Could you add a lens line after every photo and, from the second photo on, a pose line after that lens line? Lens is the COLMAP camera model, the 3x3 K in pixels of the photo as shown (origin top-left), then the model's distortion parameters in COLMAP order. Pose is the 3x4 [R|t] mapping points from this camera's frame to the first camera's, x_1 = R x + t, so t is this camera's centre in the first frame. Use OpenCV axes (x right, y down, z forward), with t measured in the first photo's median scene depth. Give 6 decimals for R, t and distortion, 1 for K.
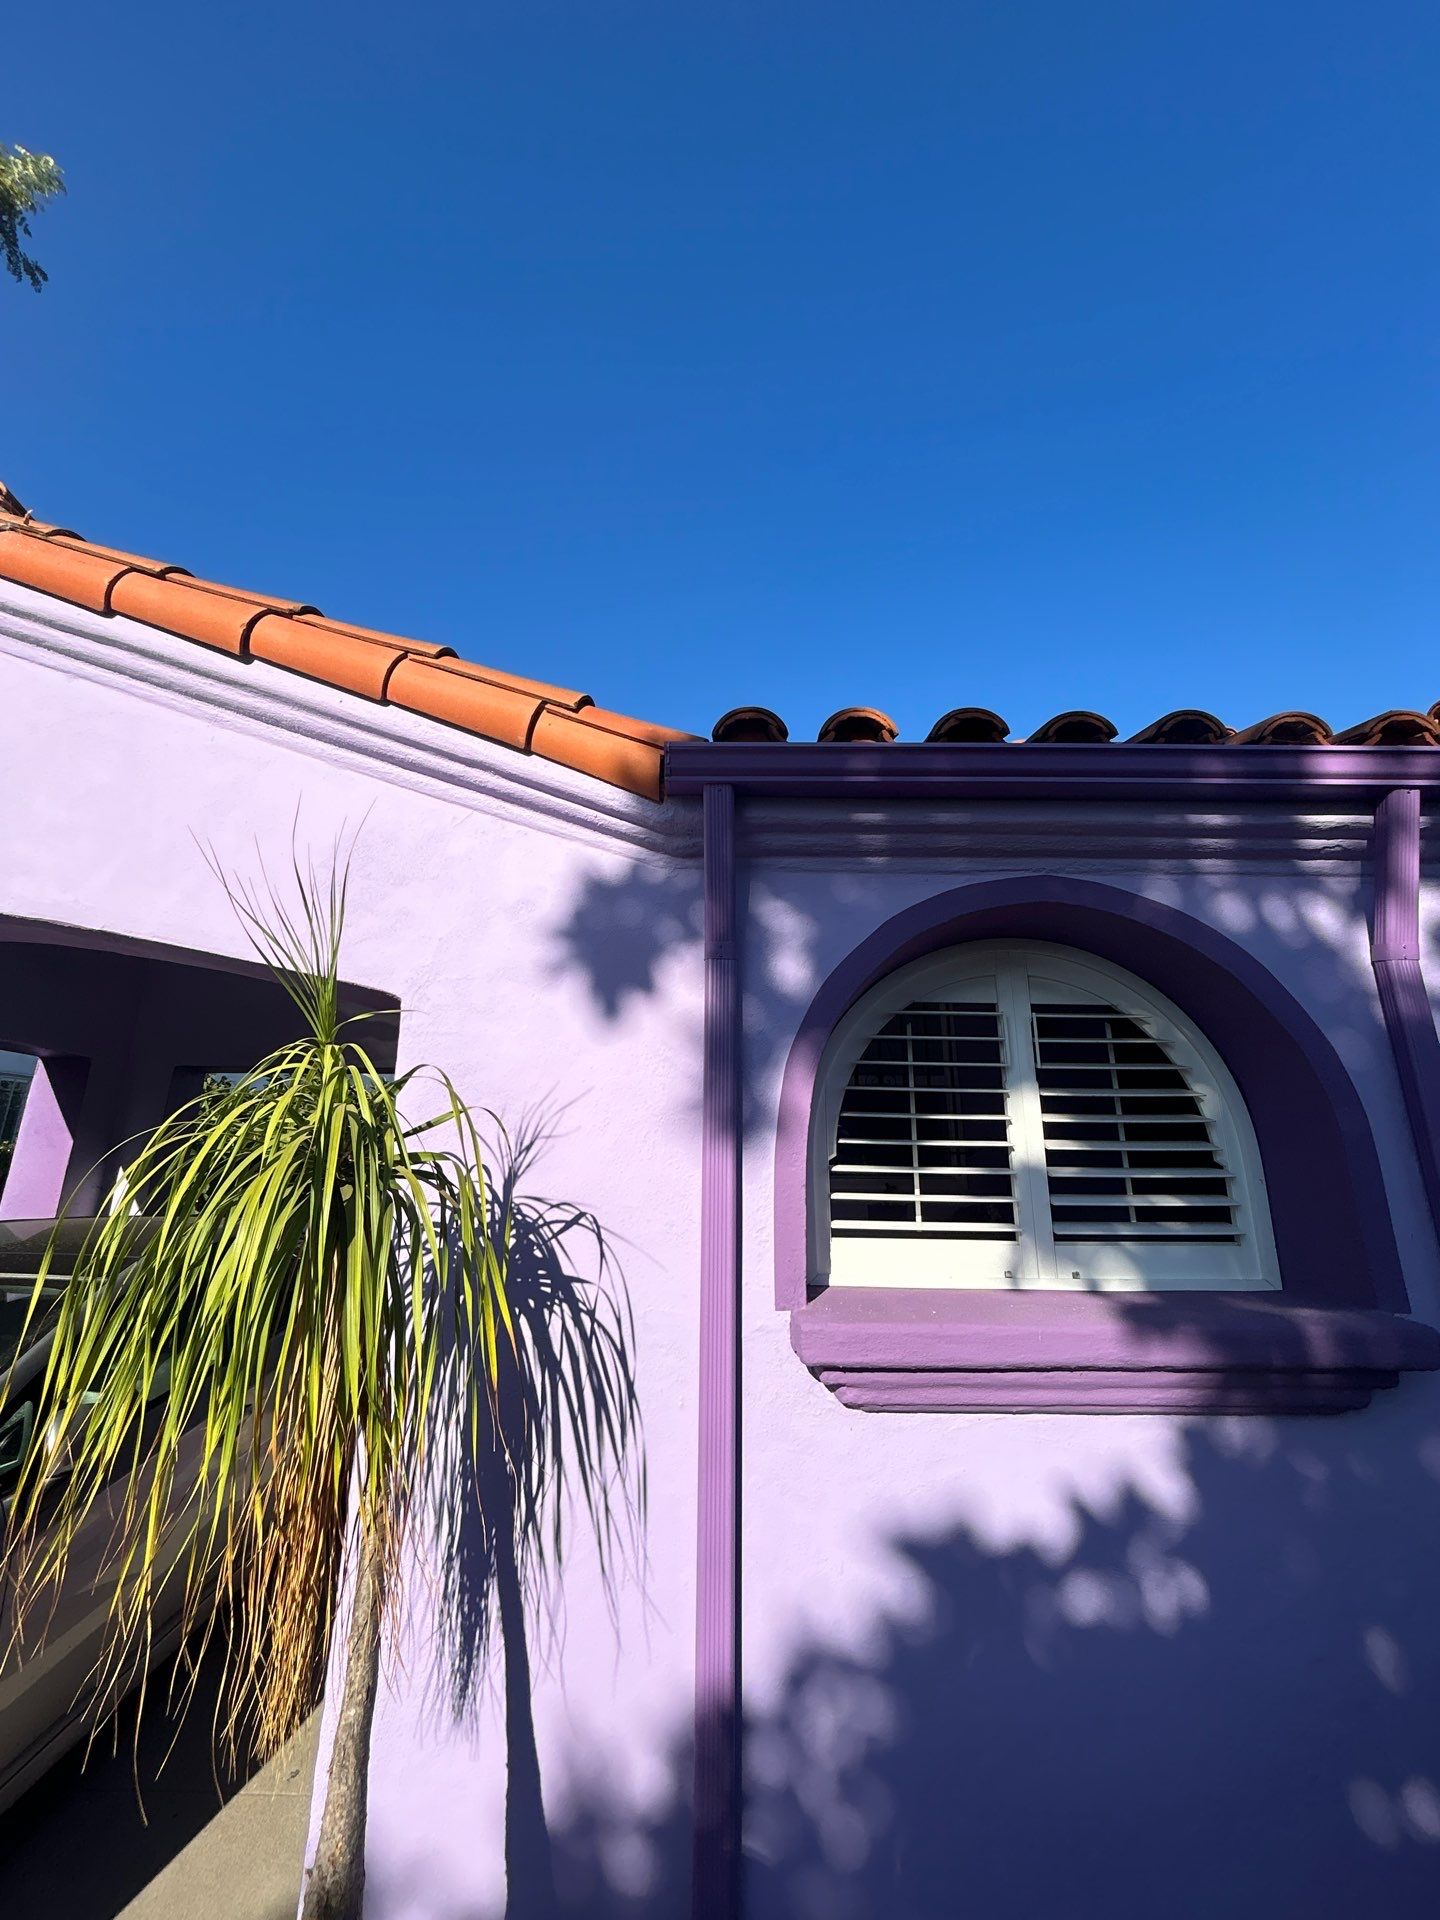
lens RADIAL K [[771.5, 0, 715.7], [0, 771.5, 953.3], [0, 0, 1]] dist [0.004102, 0.000053]
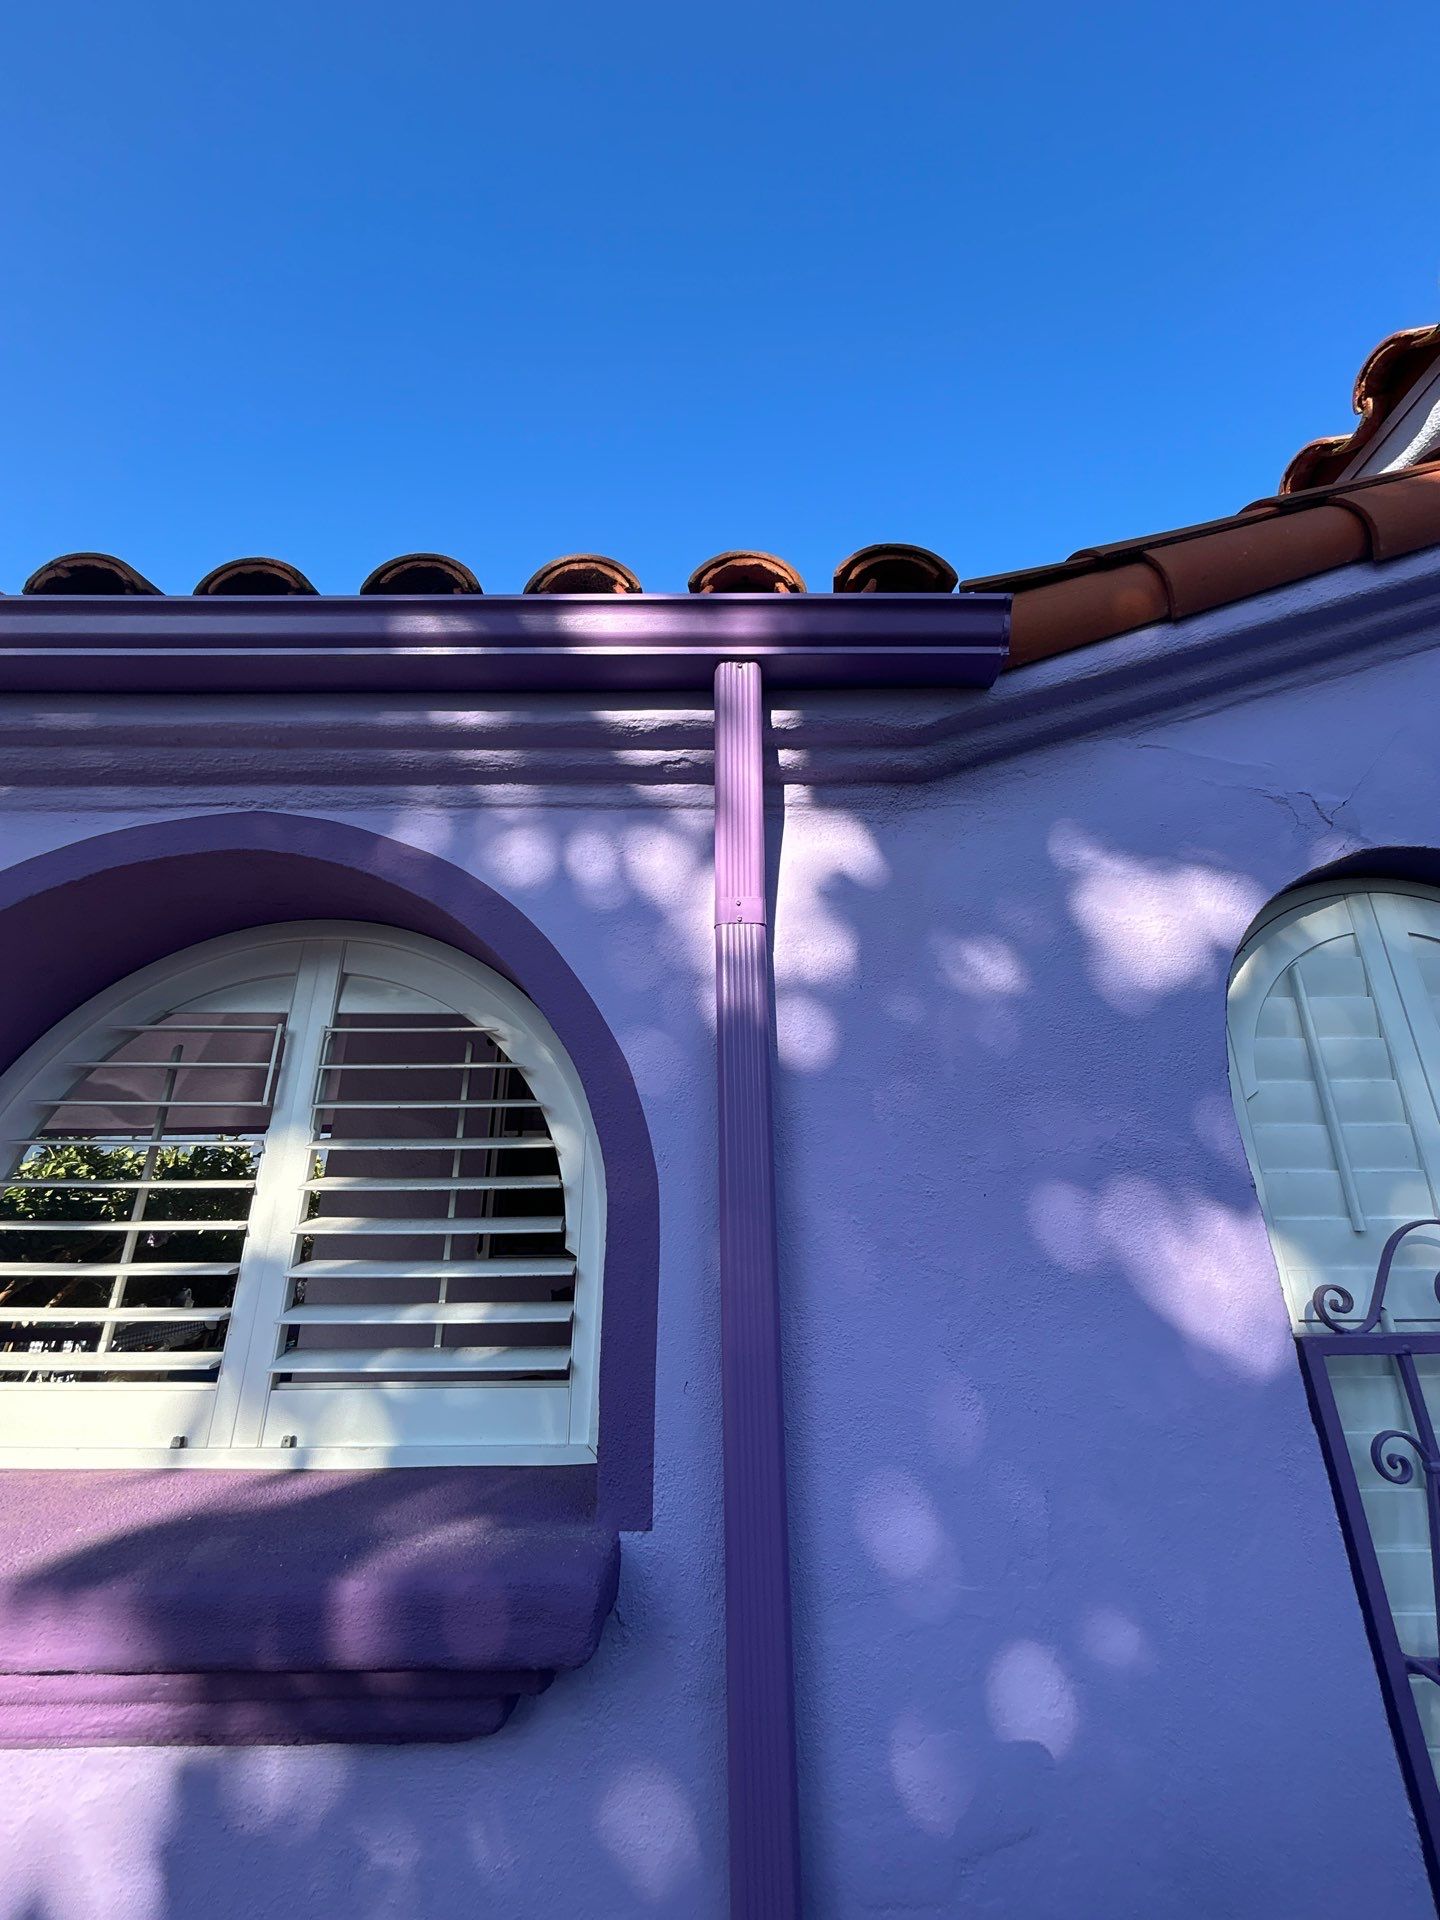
lens RADIAL K [[771.5, 0, 720.8], [0, 771.5, 954.3], [0, 0, 1]] dist [0.004102, 0.000053]
pose [[0.999874, -0.015359, 0.004096, 0.810592], [0.015623, 0.997070, -0.074882, 0.076223], [-0.002934, 0.074936, 0.997184, 0.343139]]
